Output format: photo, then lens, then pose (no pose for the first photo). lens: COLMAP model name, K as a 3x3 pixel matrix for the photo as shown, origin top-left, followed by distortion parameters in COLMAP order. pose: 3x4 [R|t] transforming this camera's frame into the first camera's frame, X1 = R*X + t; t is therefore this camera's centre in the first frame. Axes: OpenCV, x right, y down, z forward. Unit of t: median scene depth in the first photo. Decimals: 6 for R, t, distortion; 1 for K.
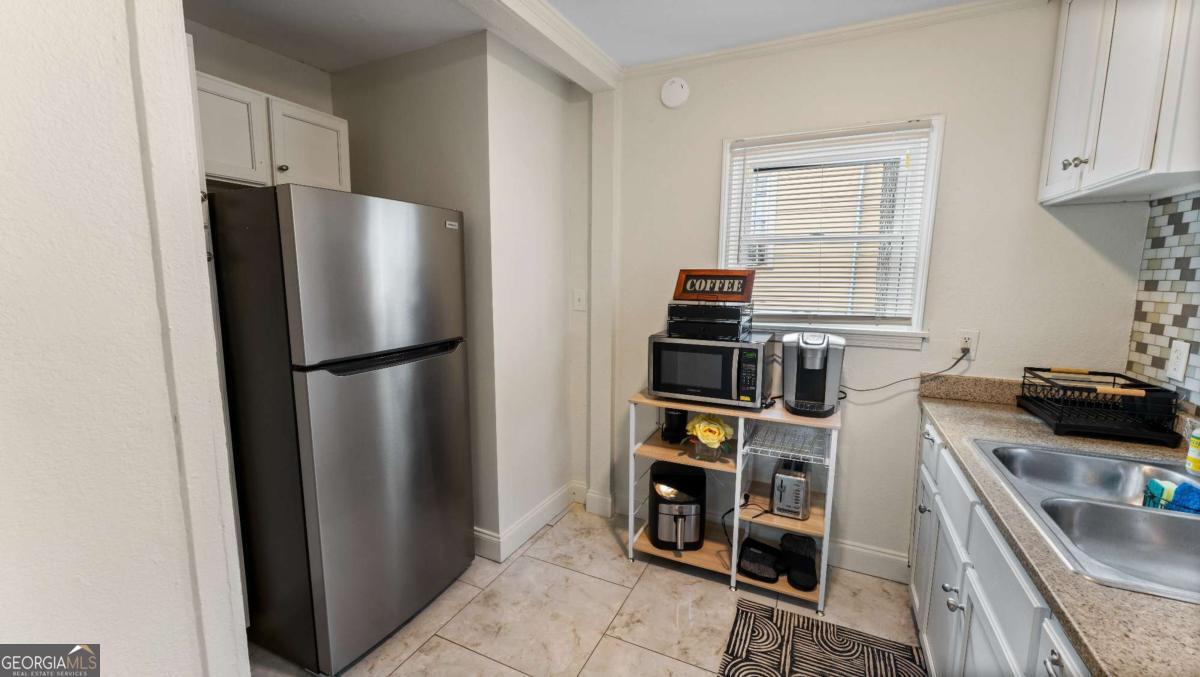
lens RADIAL K [[485.0, 0, 598.0], [0, 485.0, 340.1], [0, 0, 1]] dist [0.001405, 0.000809]
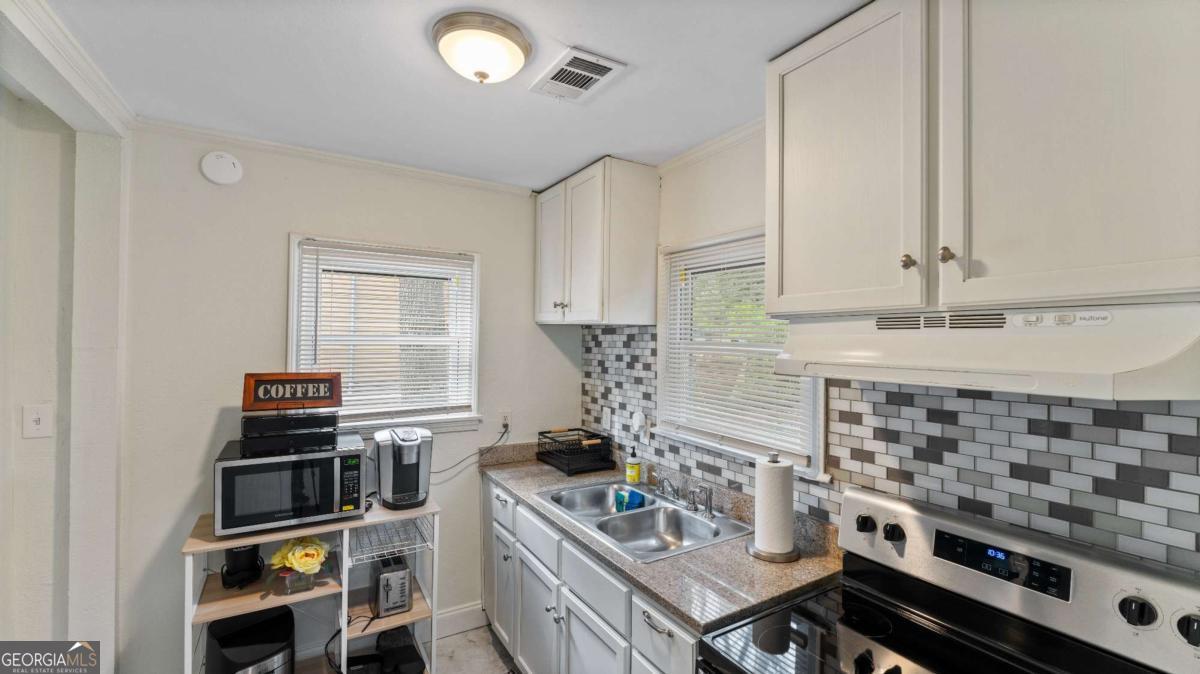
lens RADIAL K [[497.4, 0, 600.0], [0, 497.4, 337.0], [0, 0, 1]] dist [-0.009382, 0.000154]
pose [[0.539171, 0.004704, 0.842183, -0.257074], [0.107003, 0.991498, -0.074042, -0.089733], [-0.835371, 0.130037, 0.534084, 0.010979]]
